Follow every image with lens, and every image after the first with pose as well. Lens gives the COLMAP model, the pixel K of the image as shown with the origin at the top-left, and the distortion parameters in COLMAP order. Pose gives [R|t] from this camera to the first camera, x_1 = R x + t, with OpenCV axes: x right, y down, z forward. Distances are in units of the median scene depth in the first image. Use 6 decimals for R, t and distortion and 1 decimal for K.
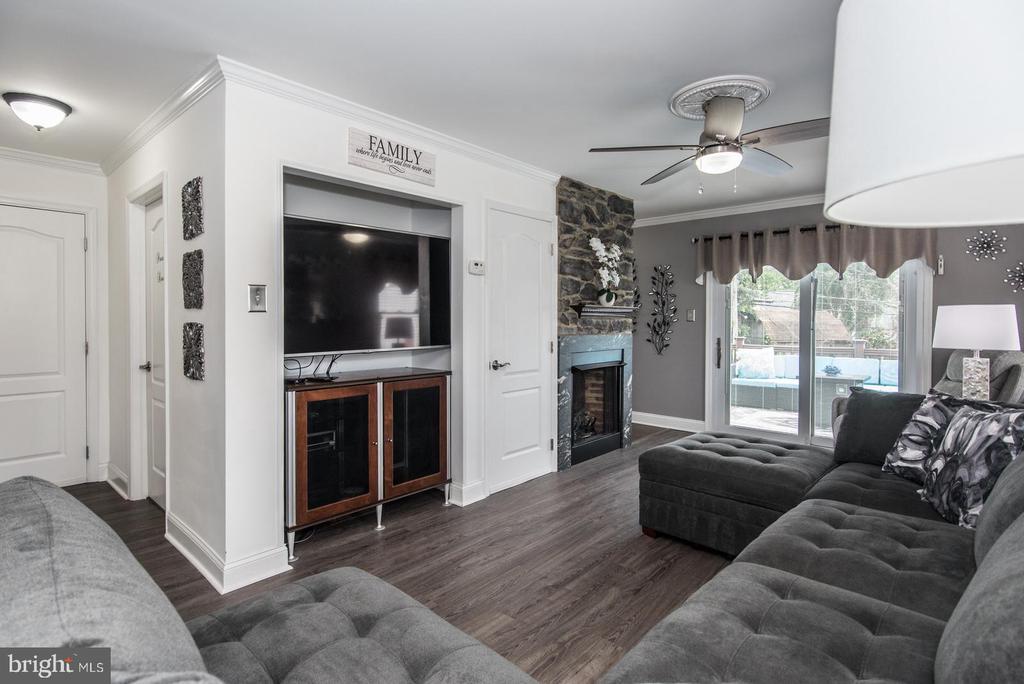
lens RADIAL K [[504.6, 0, 502.7], [0, 504.6, 320.7], [0, 0, 1]] dist [0.005527, 0.000385]
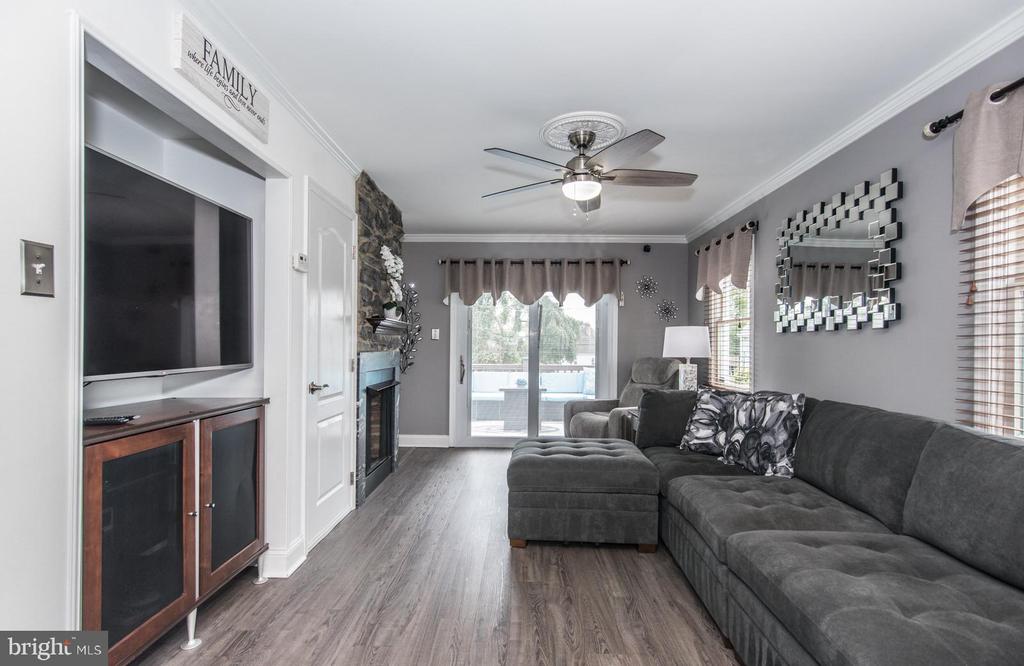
lens RADIAL K [[507.7, 0, 495.2], [0, 507.7, 341.9], [0, 0, 1]] dist [0.018279, 0.000786]
pose [[0.761604, 0.009608, 0.647971, -0.278410], [-0.004724, 0.999946, -0.009275, 0.018871], [-0.648025, 0.004003, 0.761608, 0.178306]]
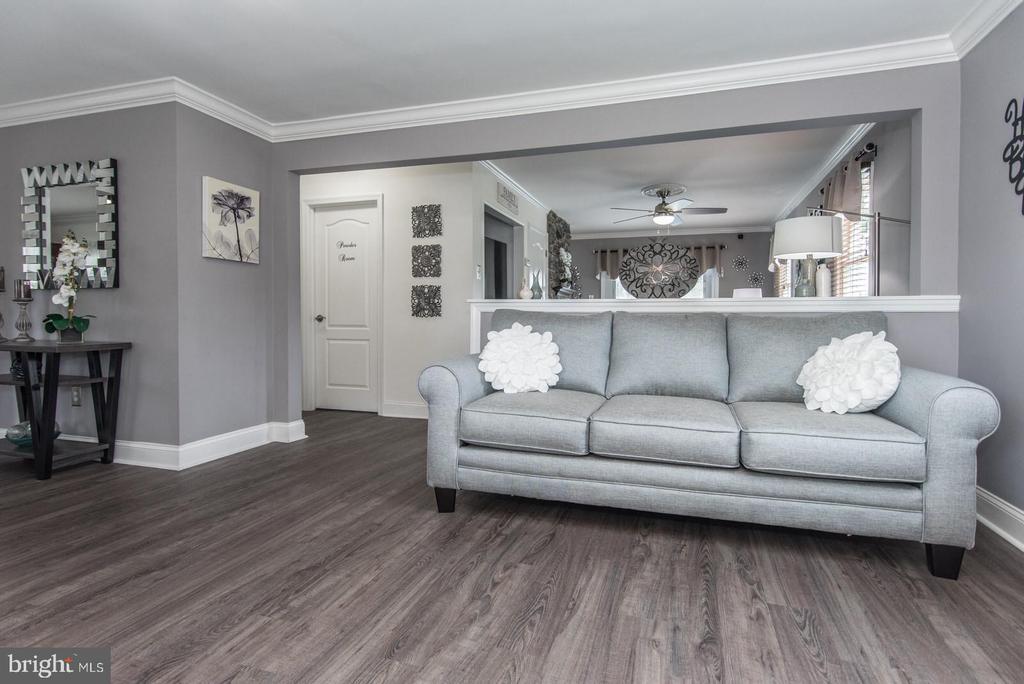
lens RADIAL K [[504.6, 0, 509.3], [0, 504.6, 322.1], [0, 0, 1]] dist [0.005527, 0.000385]
pose [[0.915837, 0.002881, 0.401539, -0.674959], [-0.002531, 0.999996, -0.001401, 0.087601], [-0.401542, 0.000266, 0.915841, -0.469332]]
